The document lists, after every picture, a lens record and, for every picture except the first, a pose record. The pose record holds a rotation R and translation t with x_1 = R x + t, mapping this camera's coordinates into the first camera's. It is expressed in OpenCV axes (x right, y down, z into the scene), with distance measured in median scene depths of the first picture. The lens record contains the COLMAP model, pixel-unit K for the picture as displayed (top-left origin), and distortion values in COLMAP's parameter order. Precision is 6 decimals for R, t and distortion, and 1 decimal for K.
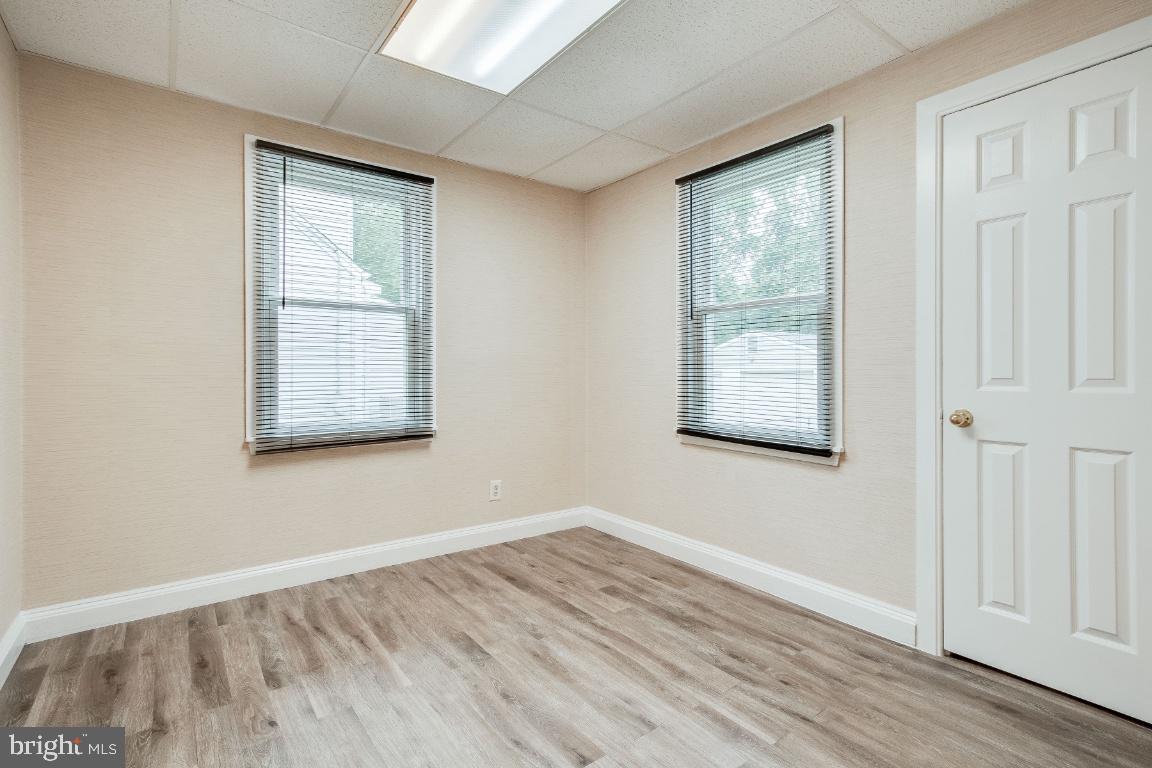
lens RADIAL K [[536.3, 0, 559.4], [0, 536.3, 379.7], [0, 0, 1]] dist [0.000415, 0.000242]
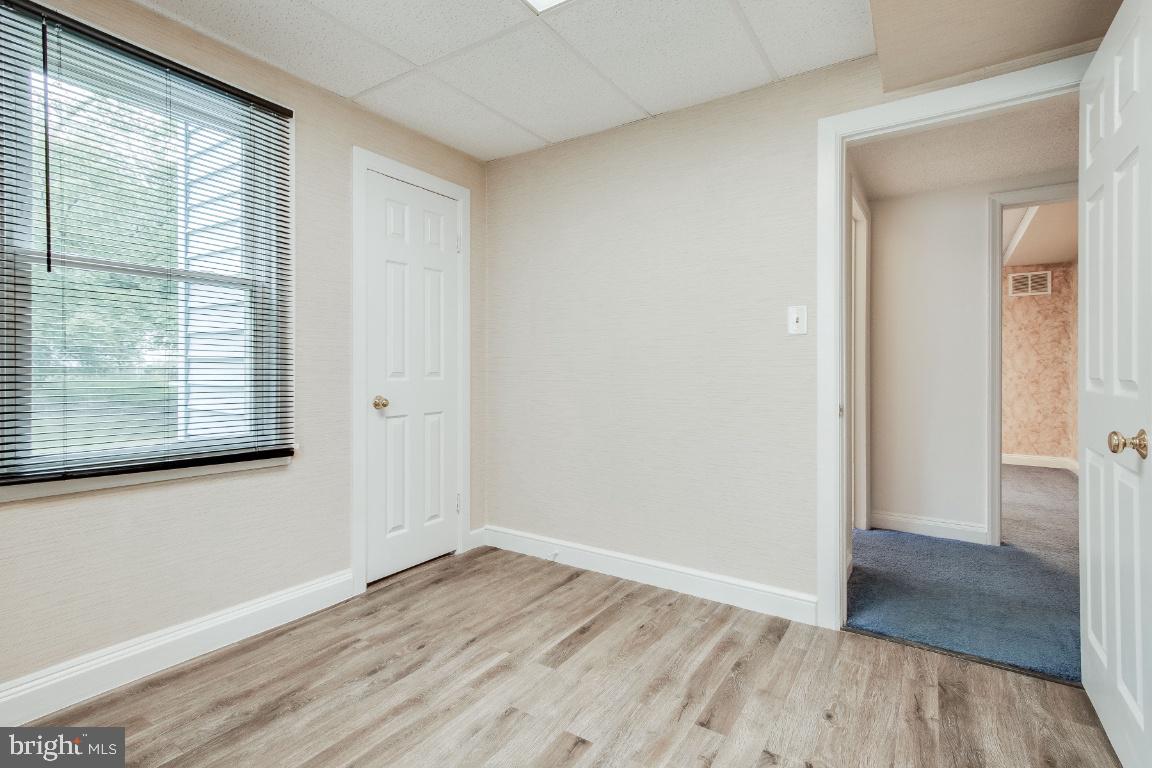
lens RADIAL K [[528.6, 0, 579.2], [0, 528.6, 370.2], [0, 0, 1]] dist [0.001952, 0.000307]
pose [[-0.347341, -0.002156, 0.937736, -0.675265], [0.008131, 0.999953, 0.005311, -0.012071], [-0.937704, 0.009470, -0.347307, 0.998862]]
